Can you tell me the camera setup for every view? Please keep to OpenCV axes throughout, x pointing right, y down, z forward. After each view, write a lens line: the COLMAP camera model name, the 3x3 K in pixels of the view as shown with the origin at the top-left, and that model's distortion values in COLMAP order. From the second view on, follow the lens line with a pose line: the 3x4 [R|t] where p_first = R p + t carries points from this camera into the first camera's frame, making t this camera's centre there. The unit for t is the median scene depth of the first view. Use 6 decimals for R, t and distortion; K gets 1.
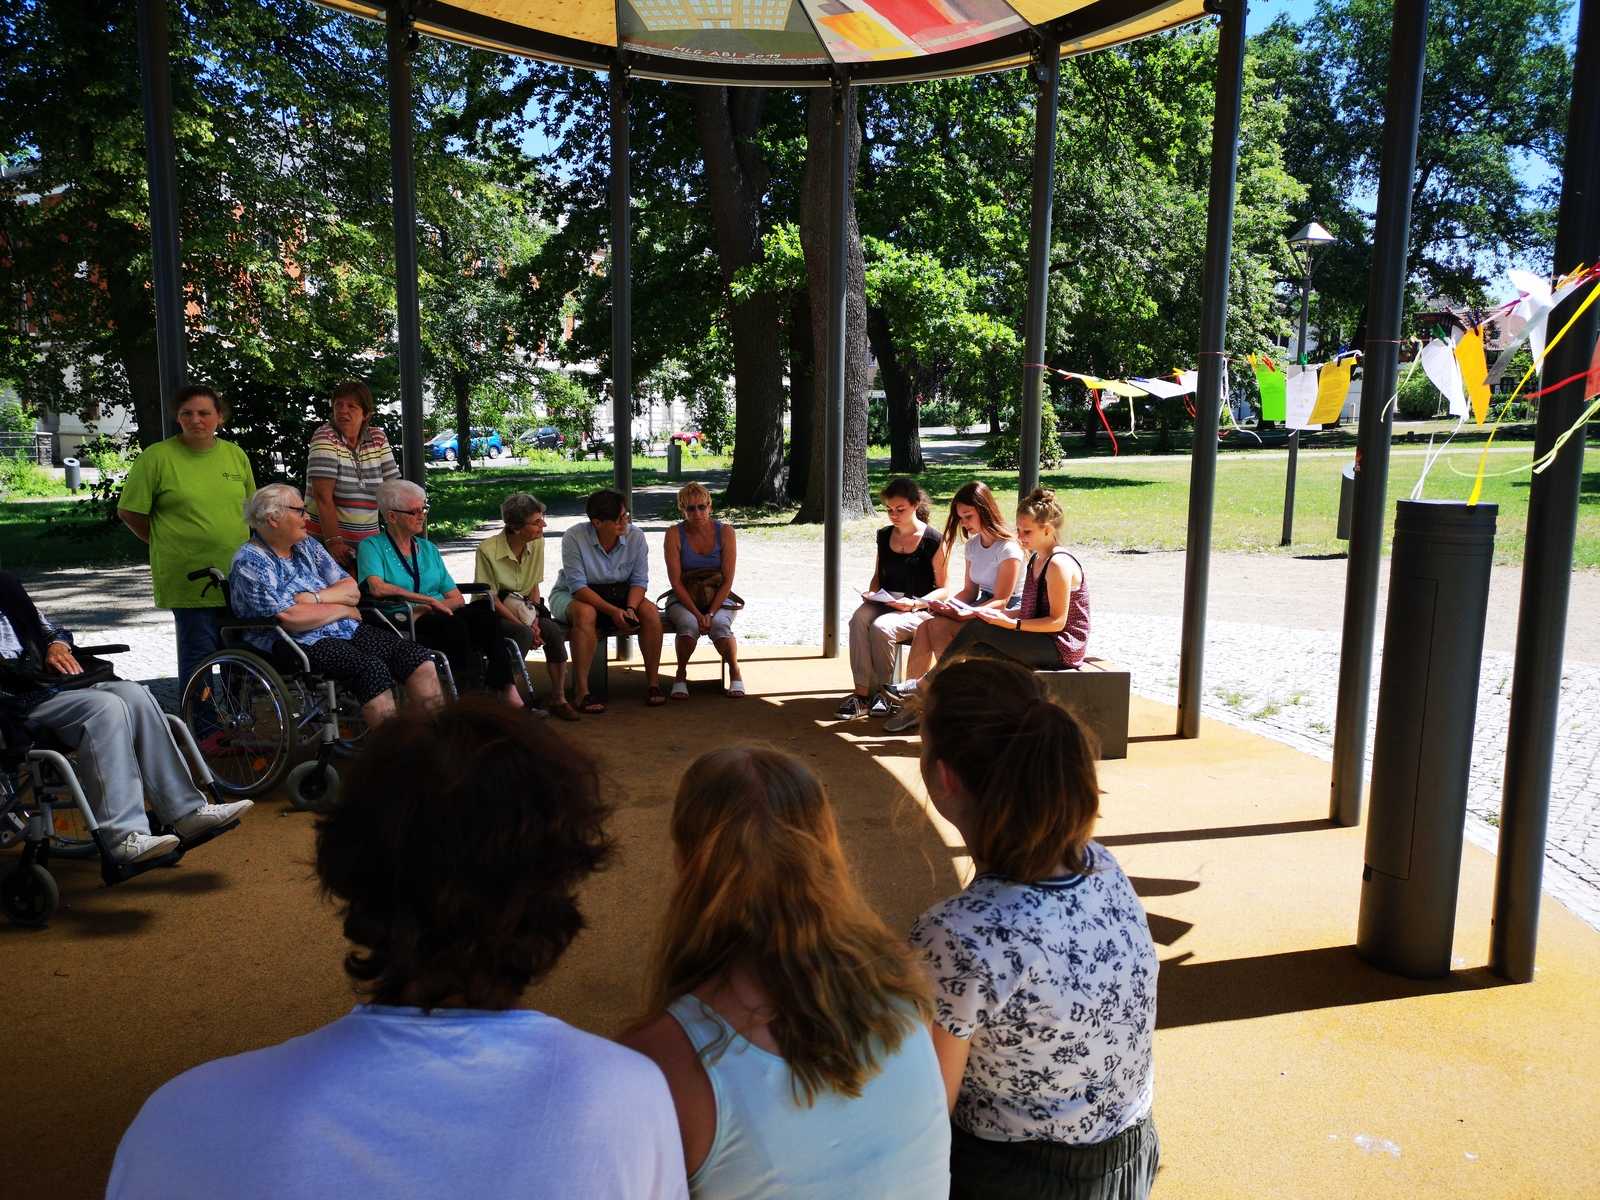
lens RADIAL K [[1246.9, 0, 800.0], [0, 1246.9, 600.0], [0, 0, 1]] dist [0.096710, -0.091396]
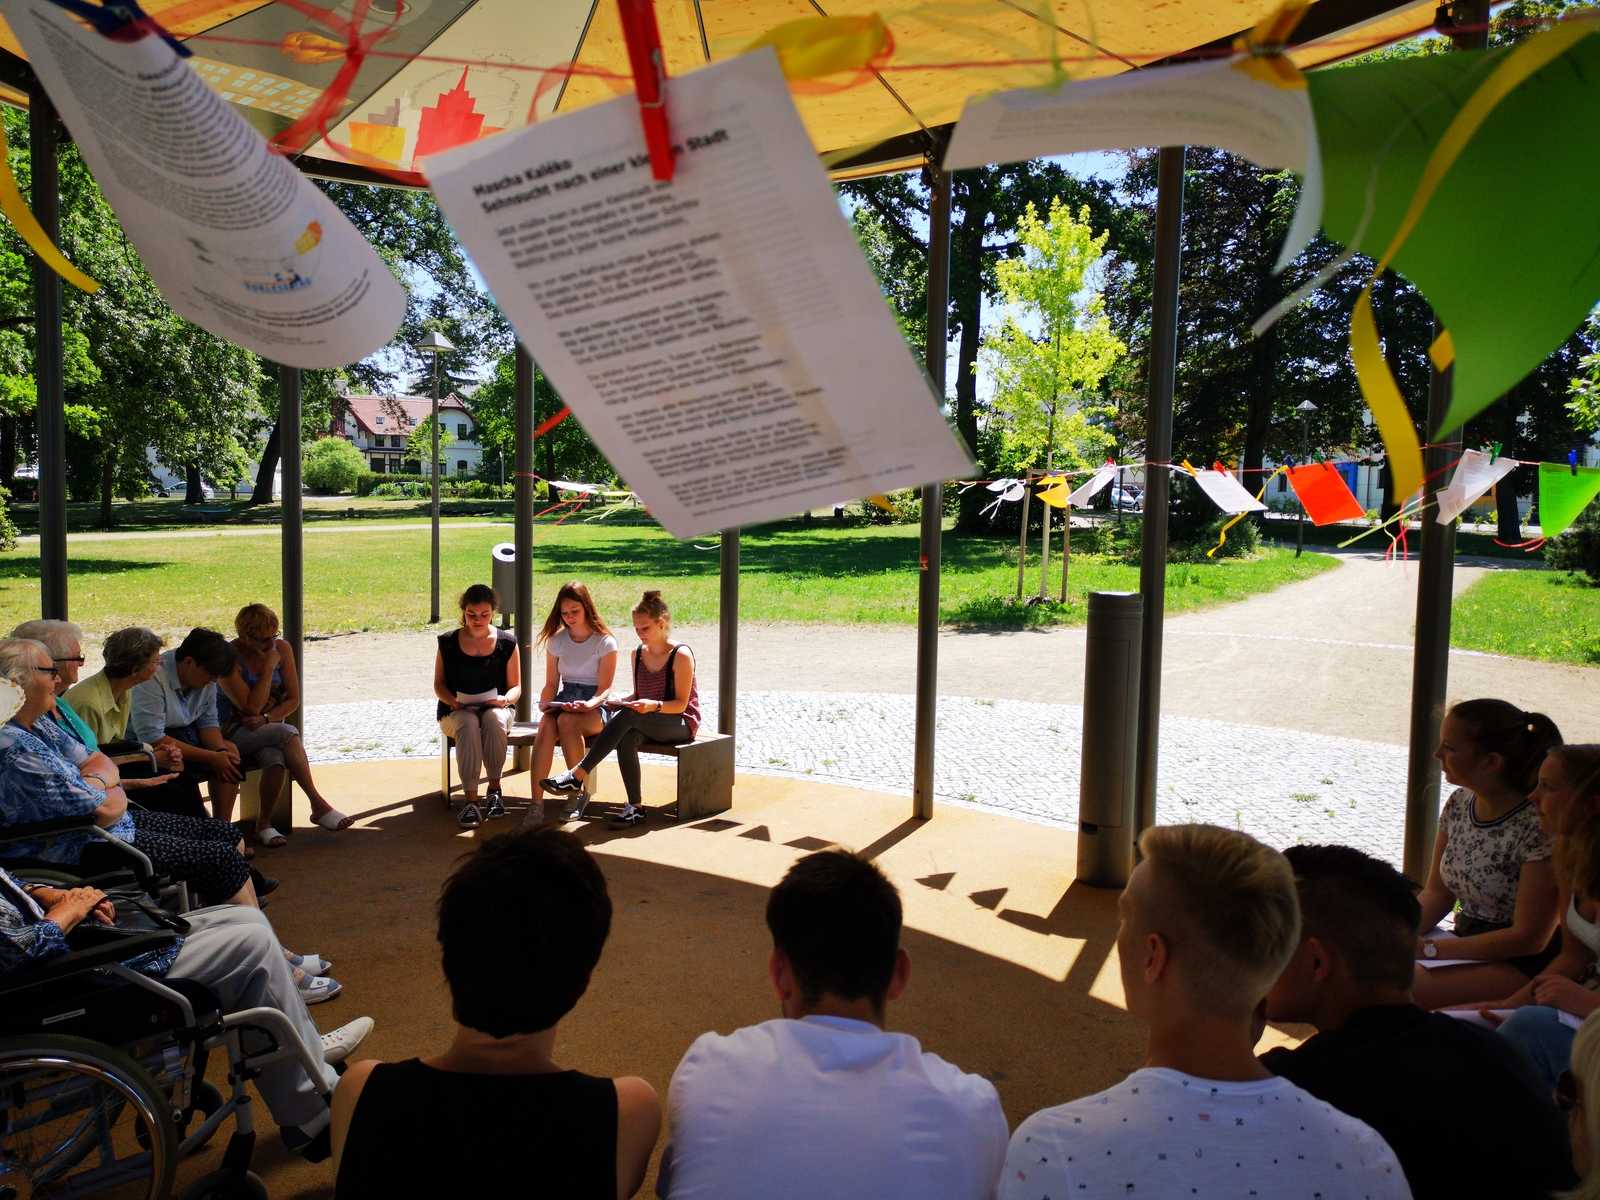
lens RADIAL K [[1259.0, 0, 793.3], [0, 1259.0, 605.2], [0, 0, 1]] dist [0.073382, -0.051803]
pose [[0.654393, -0.059103, 0.753841, -0.229198], [0.097729, 0.995190, -0.006811, -0.020374], [-0.749812, 0.078129, 0.657022, 0.052268]]
